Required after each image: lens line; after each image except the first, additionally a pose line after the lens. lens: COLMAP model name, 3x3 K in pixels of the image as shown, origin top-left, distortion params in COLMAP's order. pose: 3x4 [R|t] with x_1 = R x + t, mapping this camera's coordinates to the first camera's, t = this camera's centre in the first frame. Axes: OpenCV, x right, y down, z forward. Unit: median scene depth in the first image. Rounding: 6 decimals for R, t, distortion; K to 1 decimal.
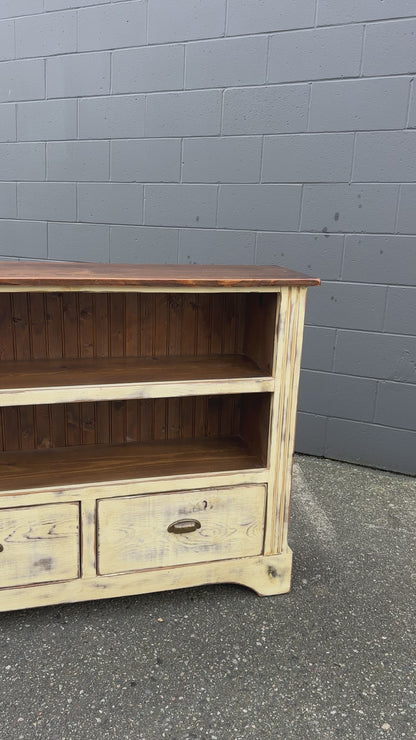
lens RADIAL K [[607.7, 0, 206.7], [0, 607.7, 365.3], [0, 0, 1]] dist [0.078723, -0.138993]
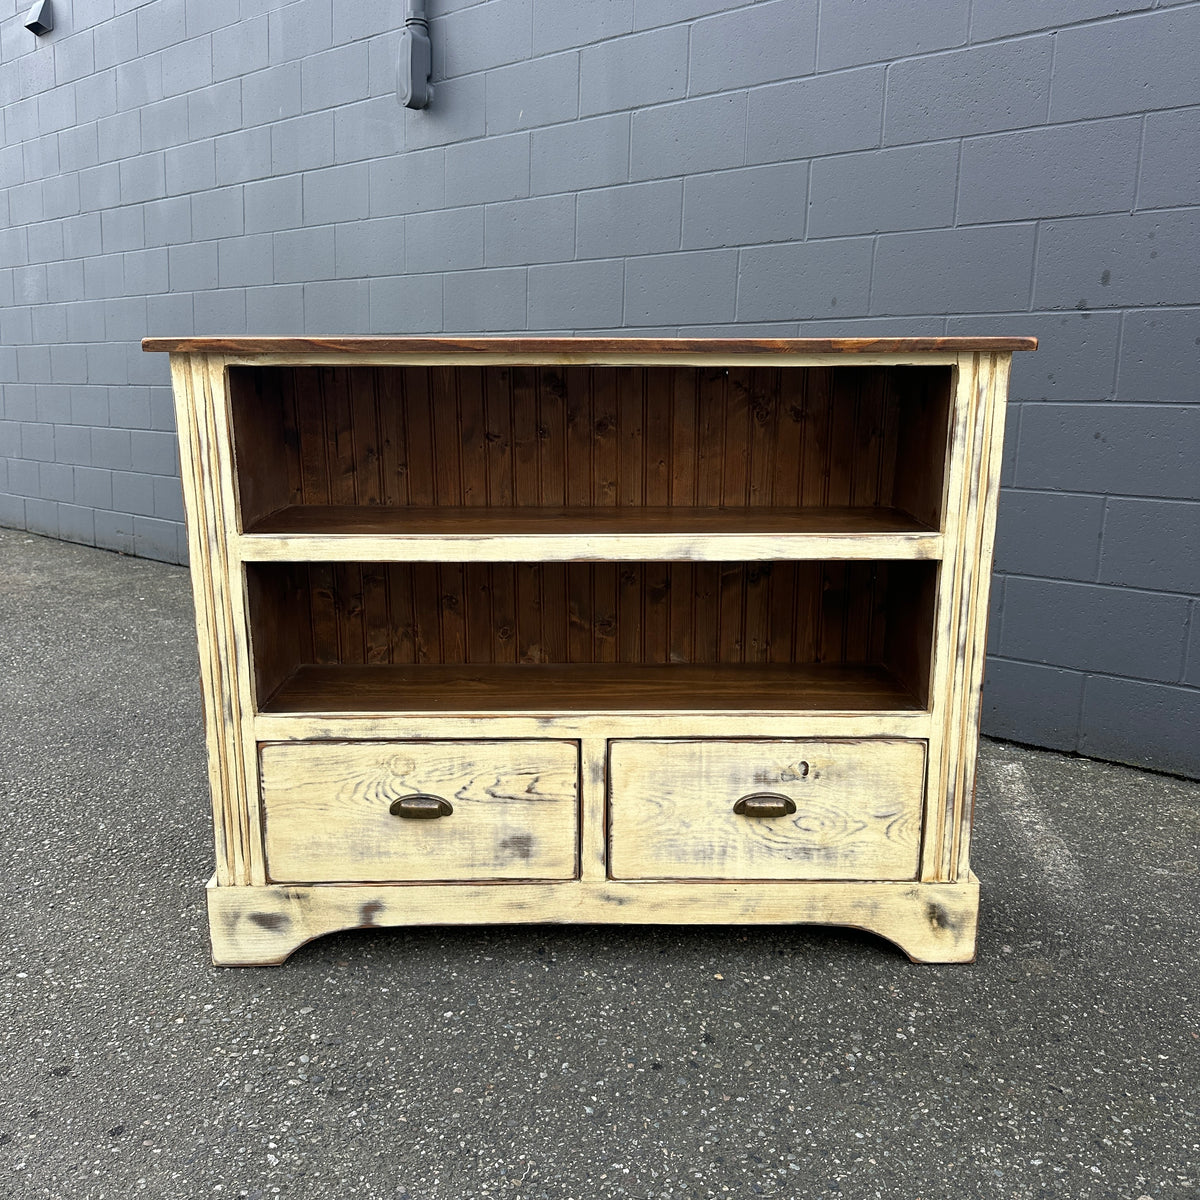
lens RADIAL K [[1126.9, 0, 601.2], [0, 1126.9, 591.0], [0, 0, 1]] dist [0.022156, 0.000000]
pose [[0.968656, 0.021831, -0.247445, 0.066177], [-0.034976, 0.998193, -0.048853, 0.125952], [0.245932, 0.055976, 0.967669, -0.021848]]
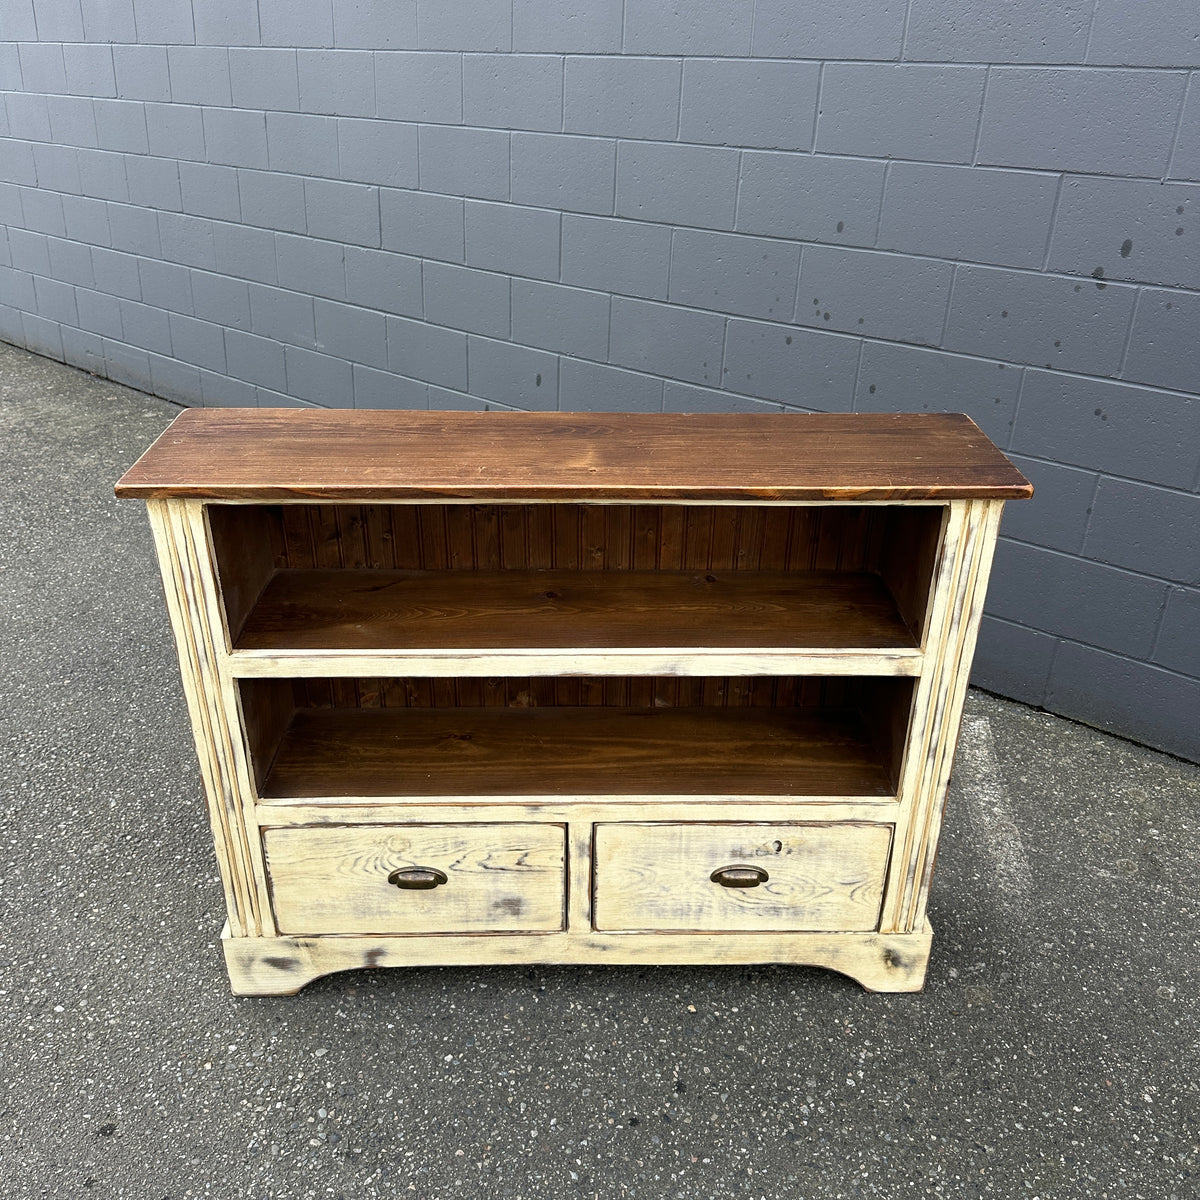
lens RADIAL K [[1126.9, 0, 607.5], [0, 1126.9, 594.0], [0, 0, 1]] dist [0.022156, 0.000000]
pose [[0.971758, 0.089813, -0.218221, 0.051755], [-0.043917, 0.977416, 0.206709, -0.219125], [0.231858, -0.191287, 0.953756, -0.009727]]
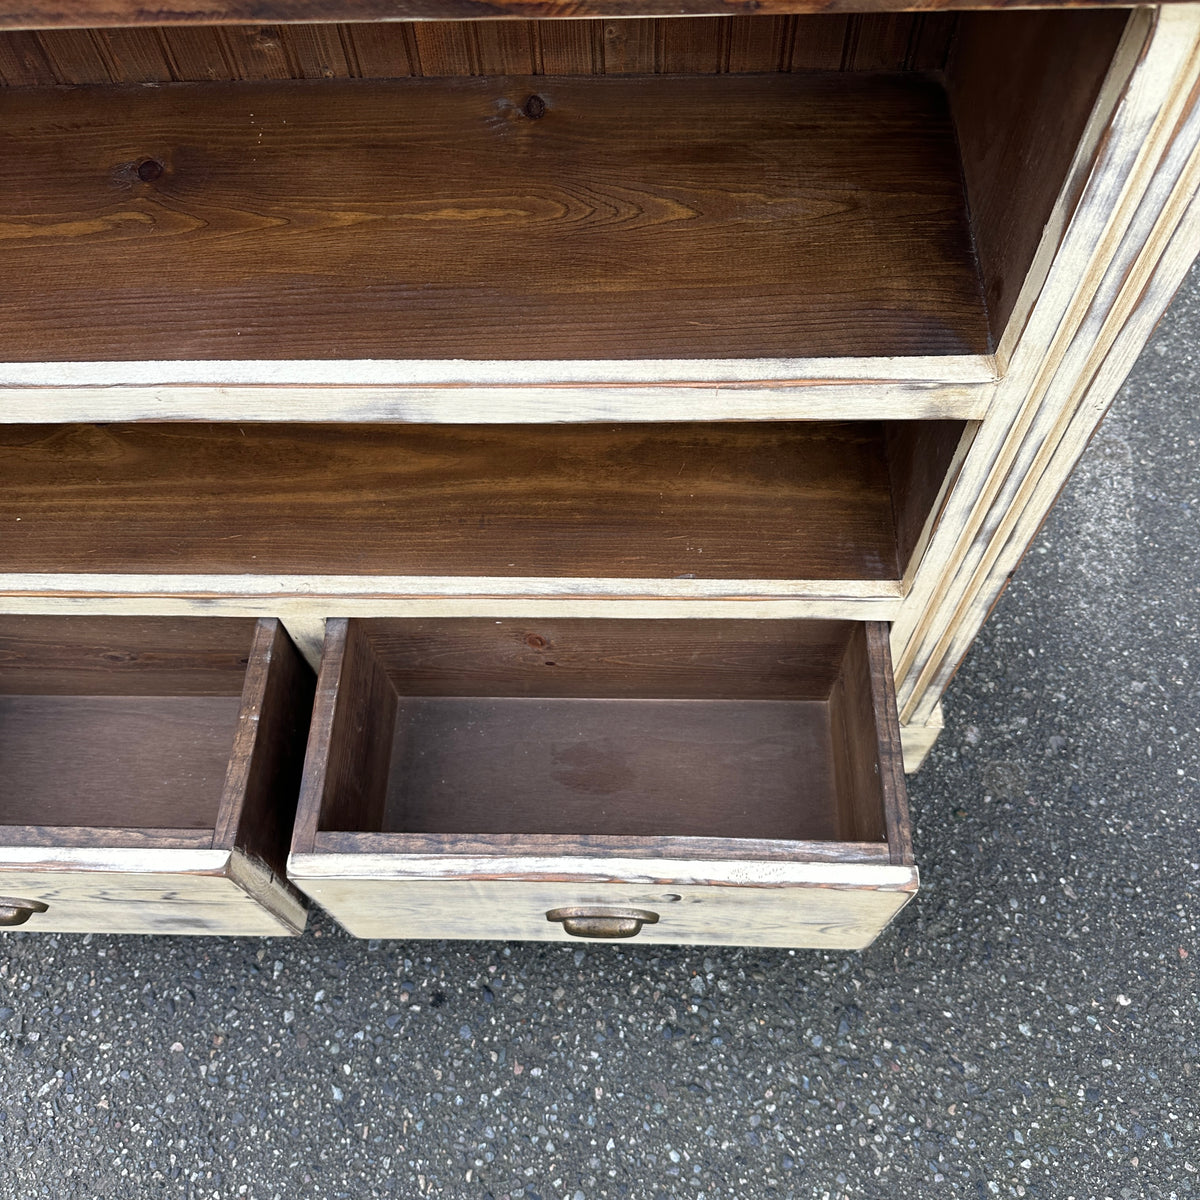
lens RADIAL K [[1126.9, 0, 594.7], [0, 1126.9, 584.4], [0, 0, 1]] dist [0.022156, 0.000000]
pose [[0.956593, 0.213292, -0.198584, 0.067693], [-0.007413, 0.699012, 0.715071, -0.209424], [0.291332, -0.682560, 0.670252, 0.620754]]
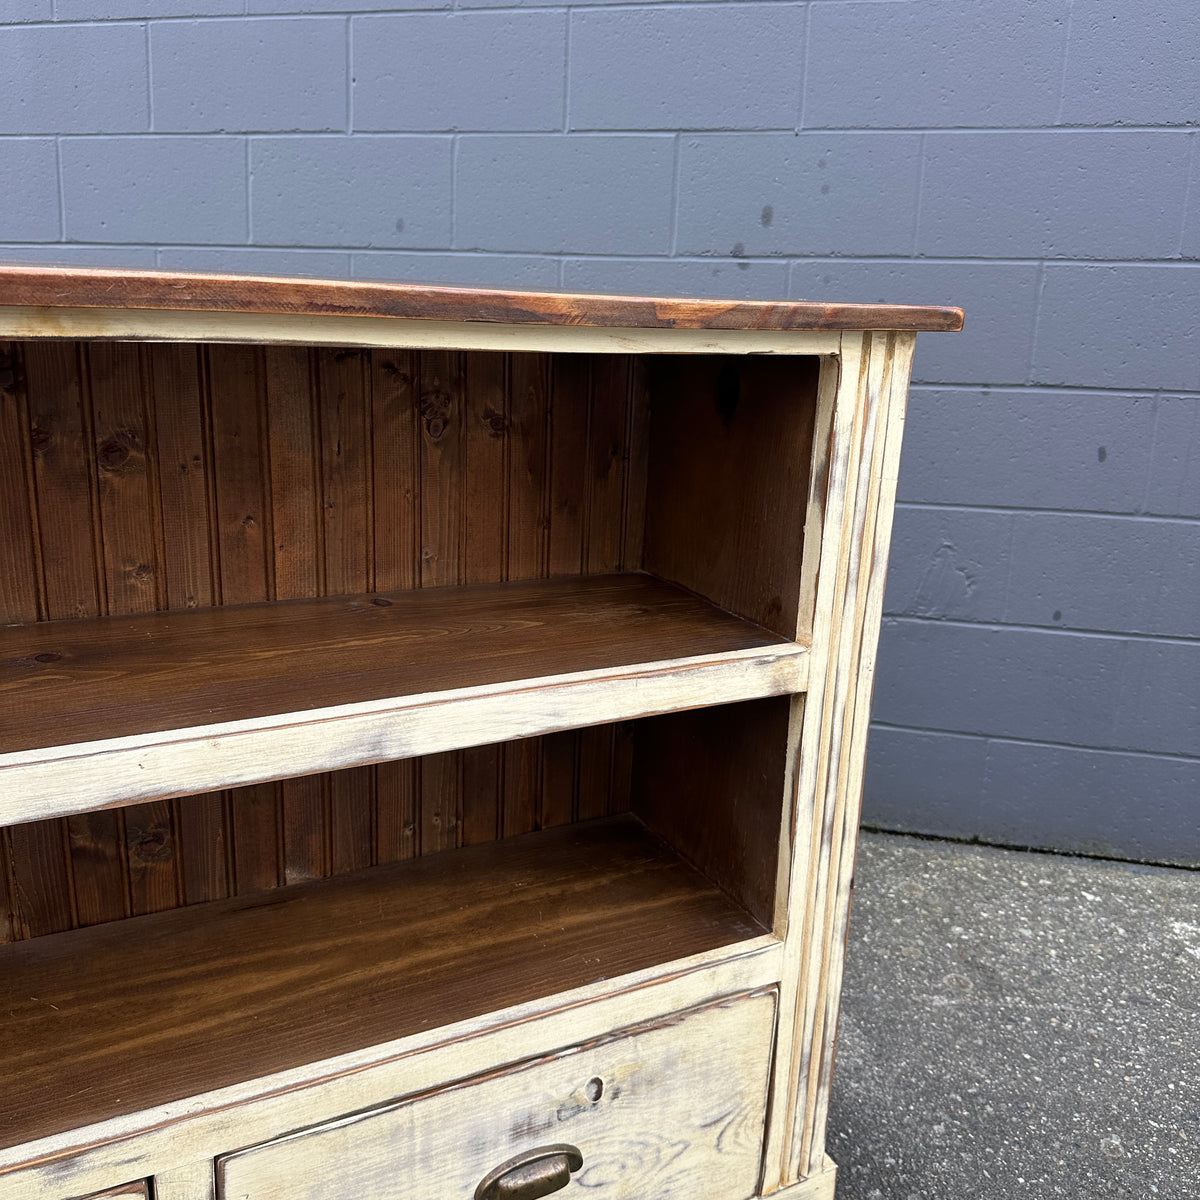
lens RADIAL K [[1130.4, 0, 609.5], [0, 1130.4, 594.5], [0, 0, 1]] dist [0.019116, 0.000000]
pose [[0.971634, -0.056309, 0.229687, -0.109029], [0.055136, 0.998412, 0.011529, -0.016386], [-0.229972, 0.001462, 0.973196, 0.465261]]
